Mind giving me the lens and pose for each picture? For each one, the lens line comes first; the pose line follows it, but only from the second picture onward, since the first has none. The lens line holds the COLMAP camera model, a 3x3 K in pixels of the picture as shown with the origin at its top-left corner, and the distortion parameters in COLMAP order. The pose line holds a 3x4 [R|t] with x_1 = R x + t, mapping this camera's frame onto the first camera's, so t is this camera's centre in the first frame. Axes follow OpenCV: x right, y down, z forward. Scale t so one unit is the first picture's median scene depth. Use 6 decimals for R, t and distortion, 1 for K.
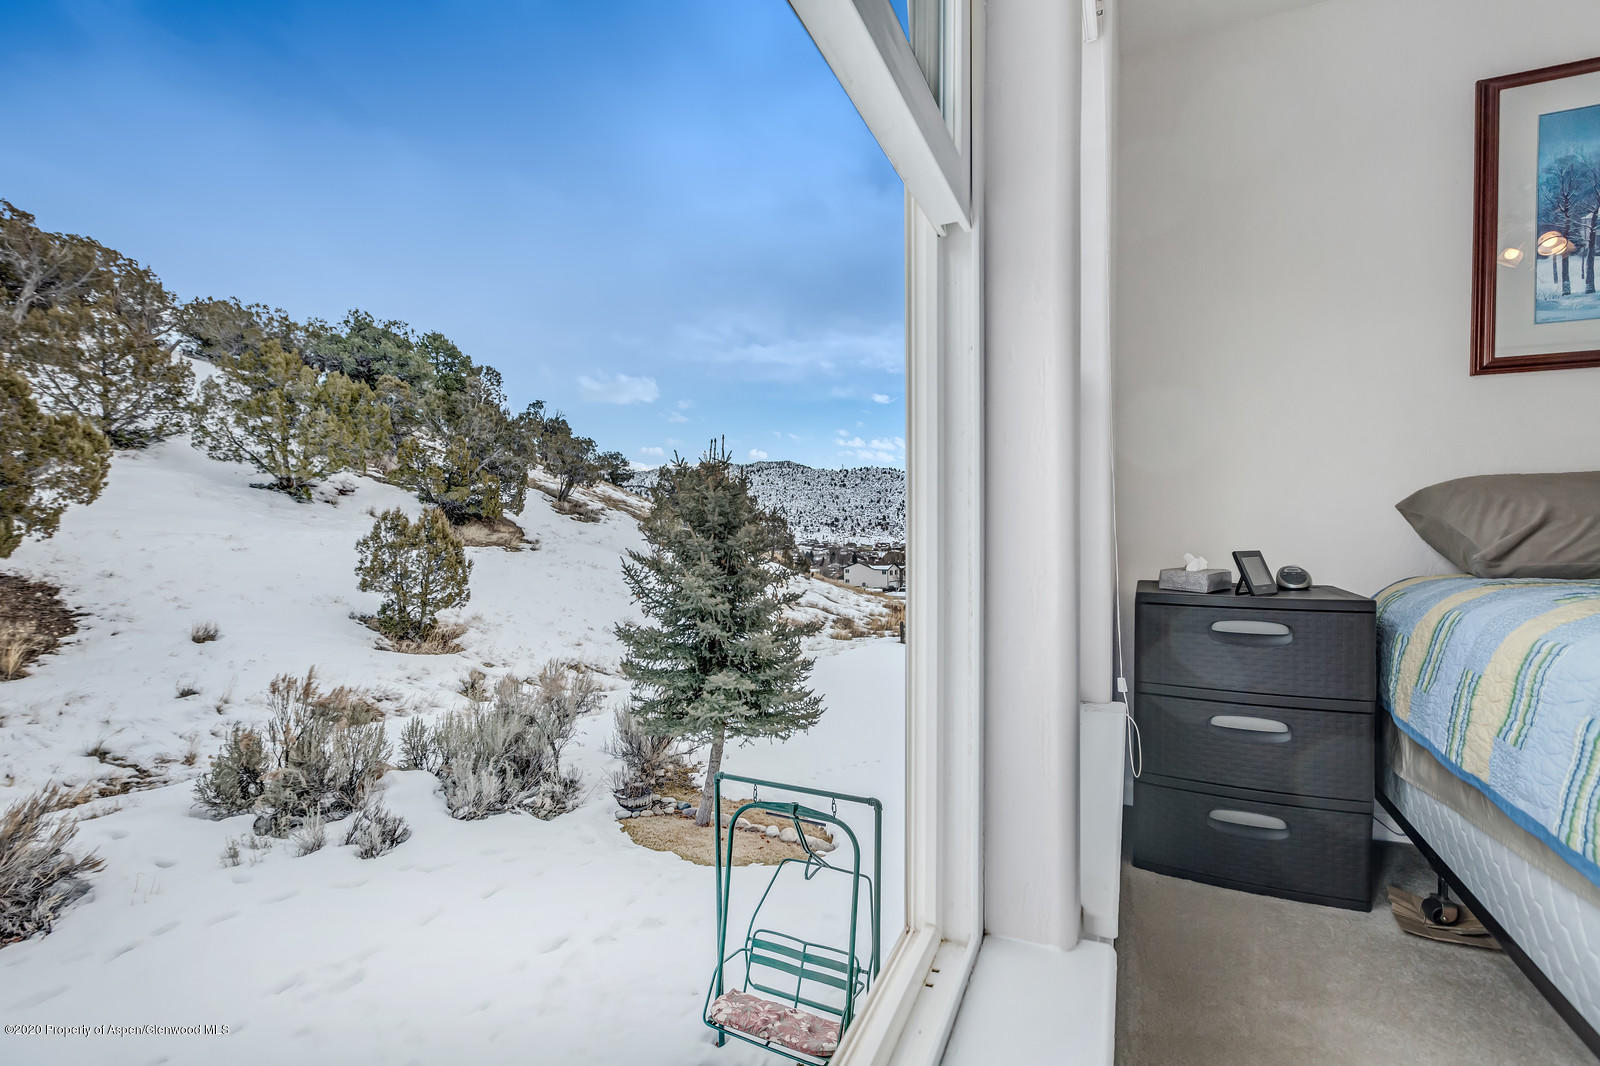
lens RADIAL K [[717.7, 0, 789.6], [0, 717.7, 542.2], [0, 0, 1]] dist [0.002253, -0.000804]
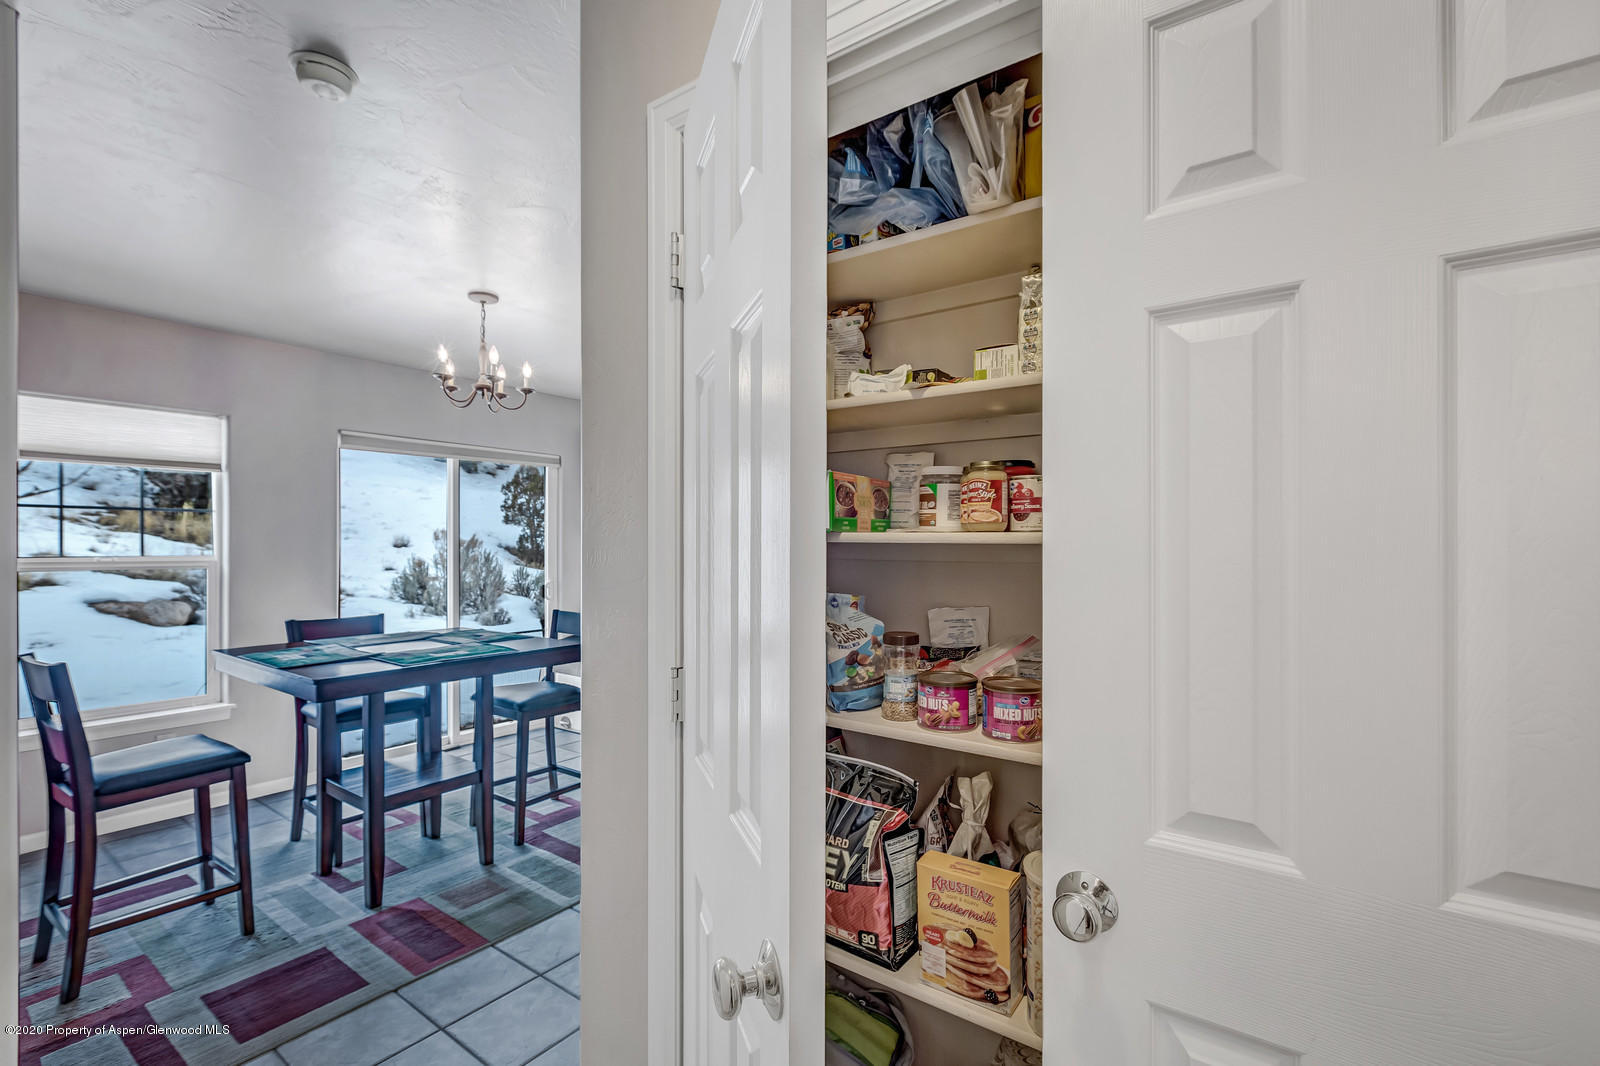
lens RADIAL K [[717.7, 0, 794.1], [0, 717.7, 543.3], [0, 0, 1]] dist [0.002253, -0.000804]
pose [[0.982293, 0.008791, -0.187143, 0.147949], [-0.013139, 0.999671, -0.022007, 0.102987], [0.186888, 0.024076, 0.982086, -0.171014]]
